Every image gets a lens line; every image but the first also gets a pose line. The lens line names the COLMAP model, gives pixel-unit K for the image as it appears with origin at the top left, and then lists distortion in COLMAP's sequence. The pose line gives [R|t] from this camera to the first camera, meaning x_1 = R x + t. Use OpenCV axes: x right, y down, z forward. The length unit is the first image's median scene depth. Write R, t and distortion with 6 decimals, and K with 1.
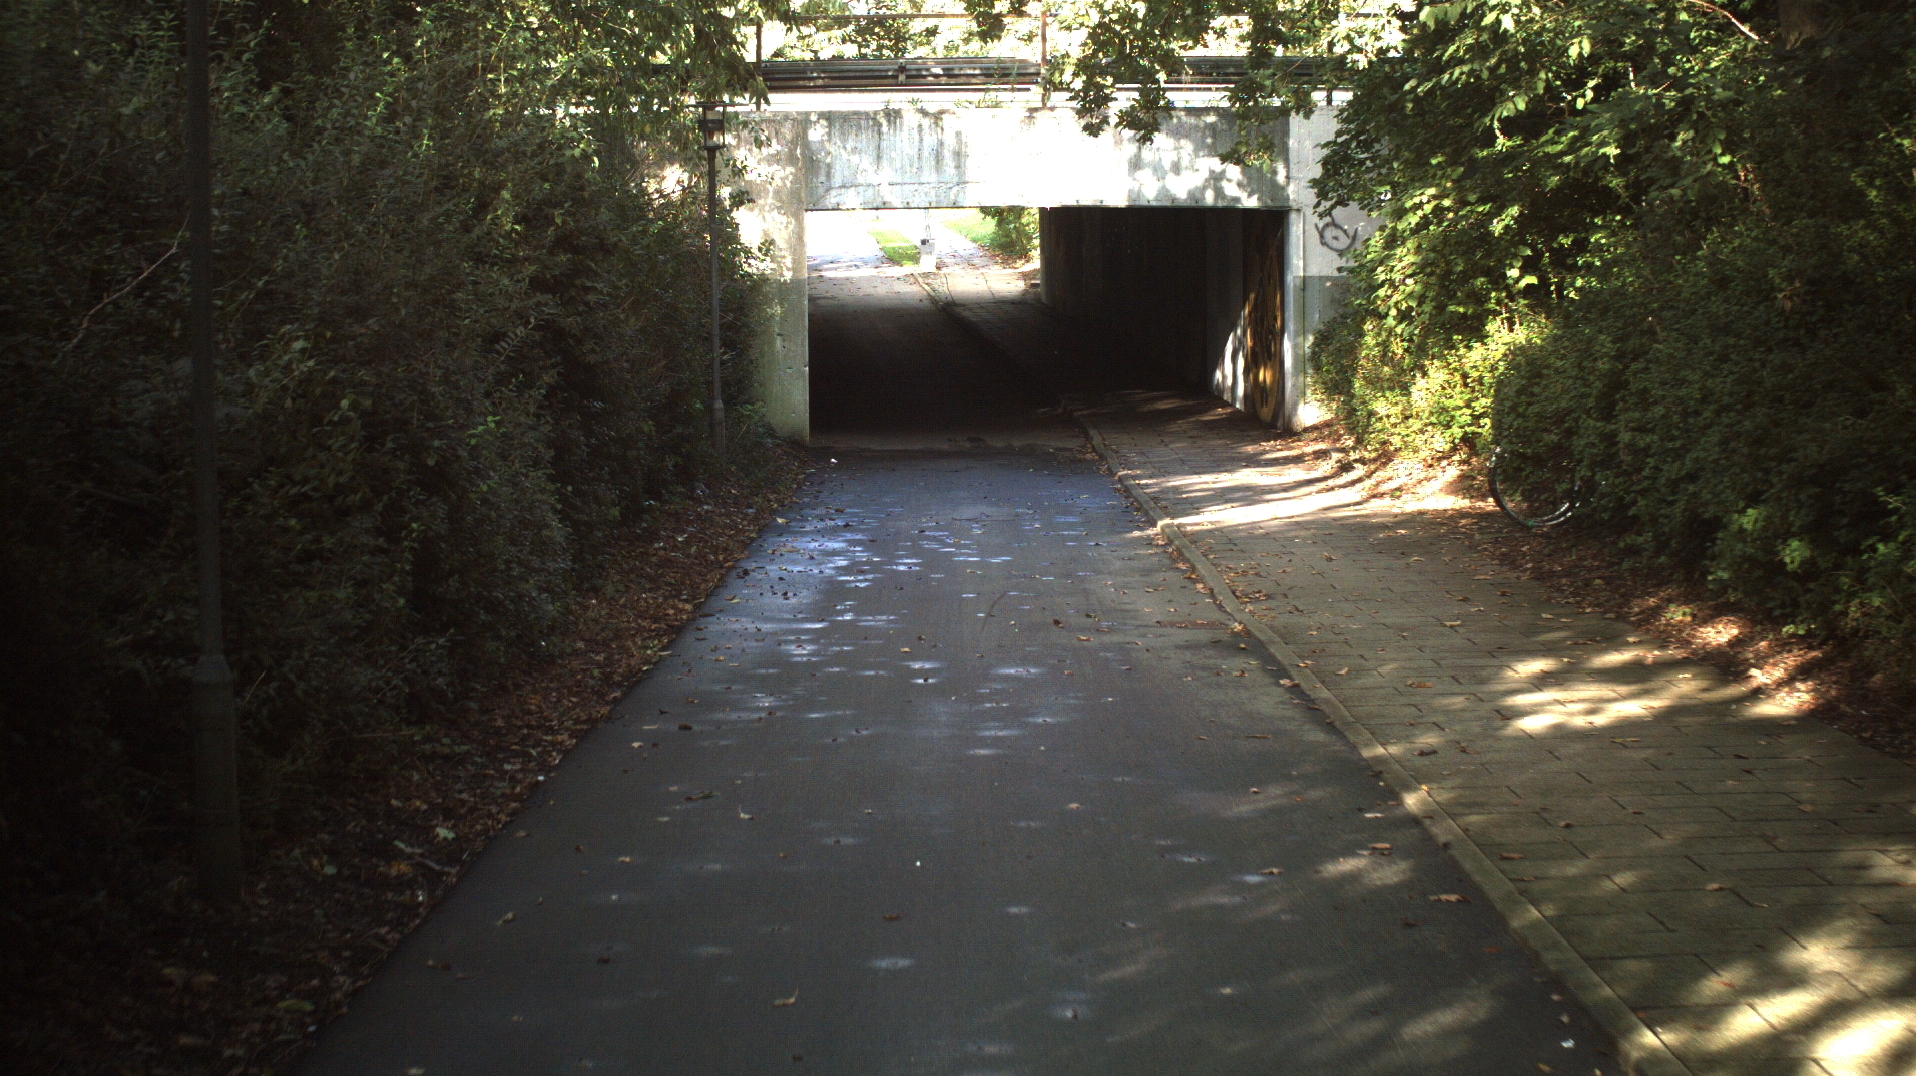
lens RADIAL K [[3582.2, 0, 958.0], [0, 3582.2, 538.0], [0, 0, 1]] dist [-0.323368, 0.432450]
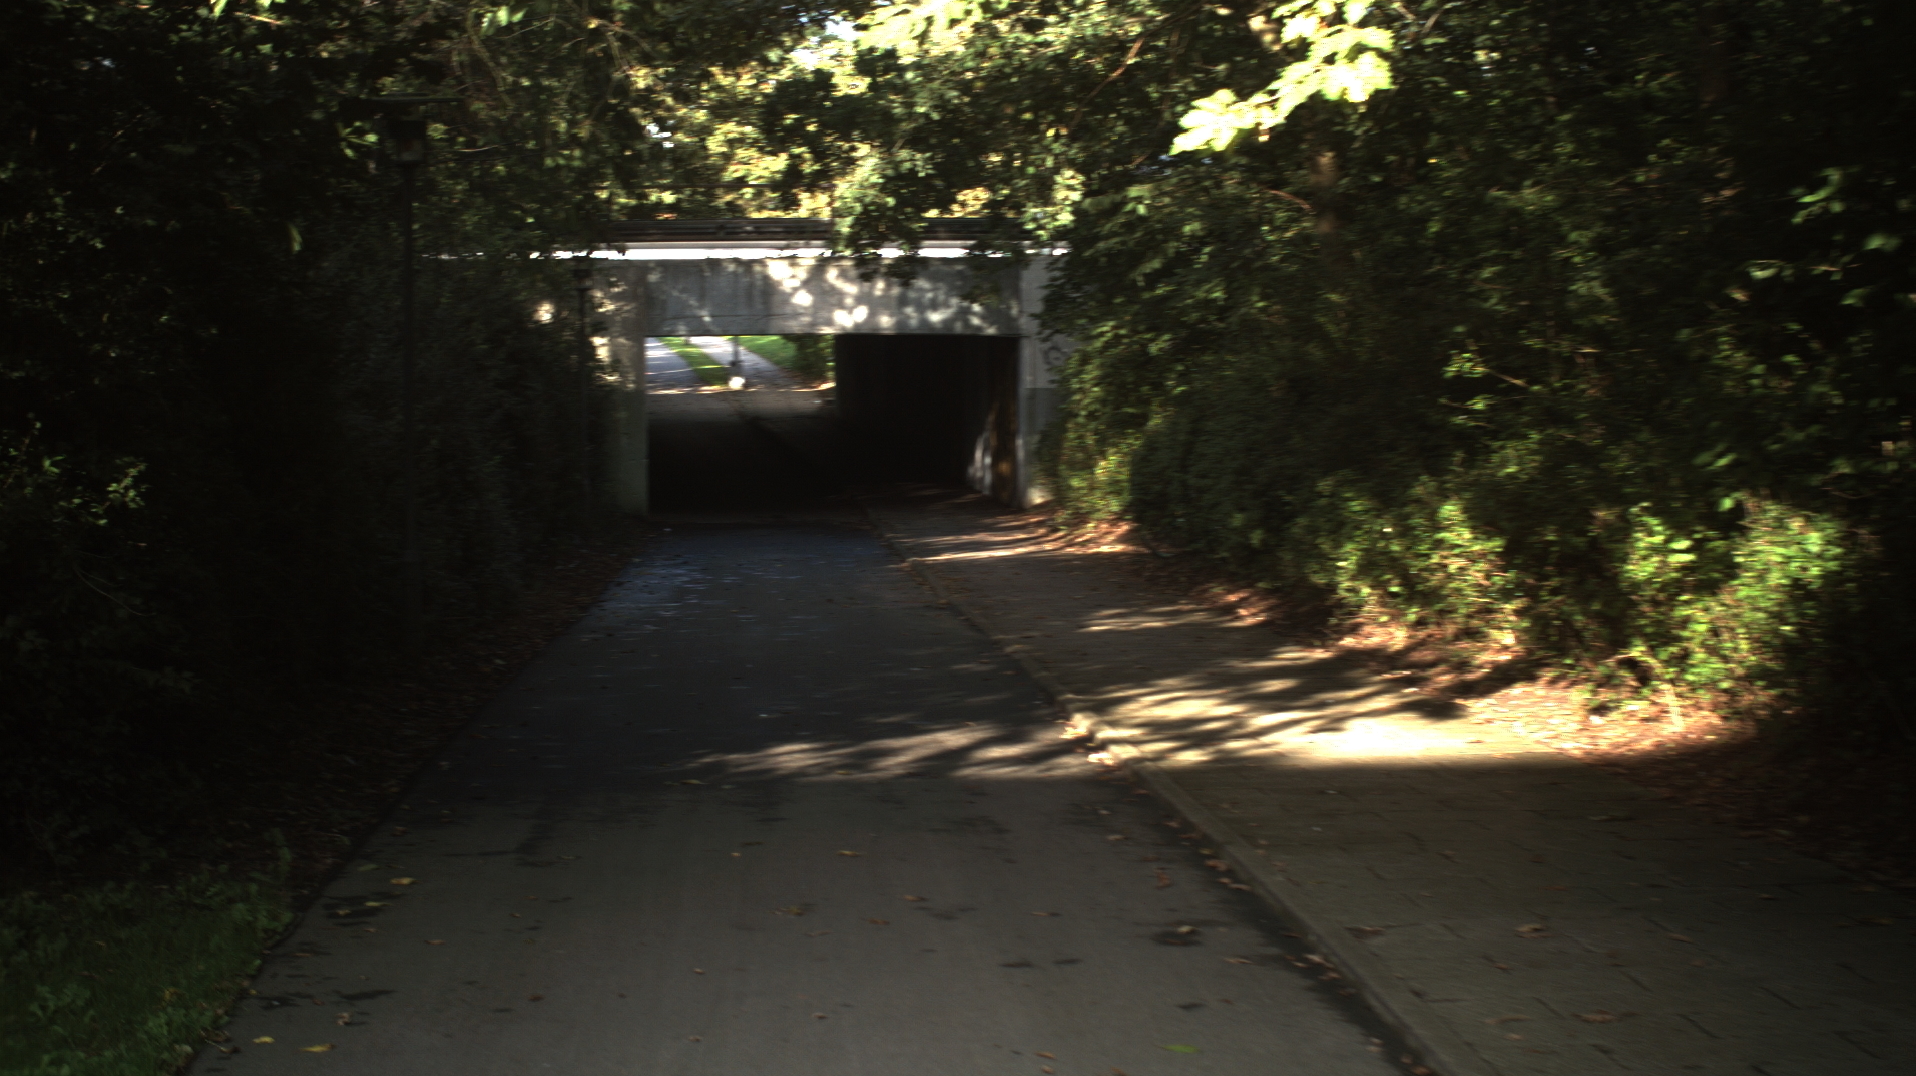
lens RADIAL K [[3582.2, 0, 958.0], [0, 3582.2, 538.0], [0, 0, 1]] dist [-0.323368, 0.432450]
pose [[0.998465, 0.001576, 0.055363, -0.001592], [0.000373, 0.999381, -0.035166, 0.028556], [-0.055384, 0.035133, 0.997847, -0.314769]]
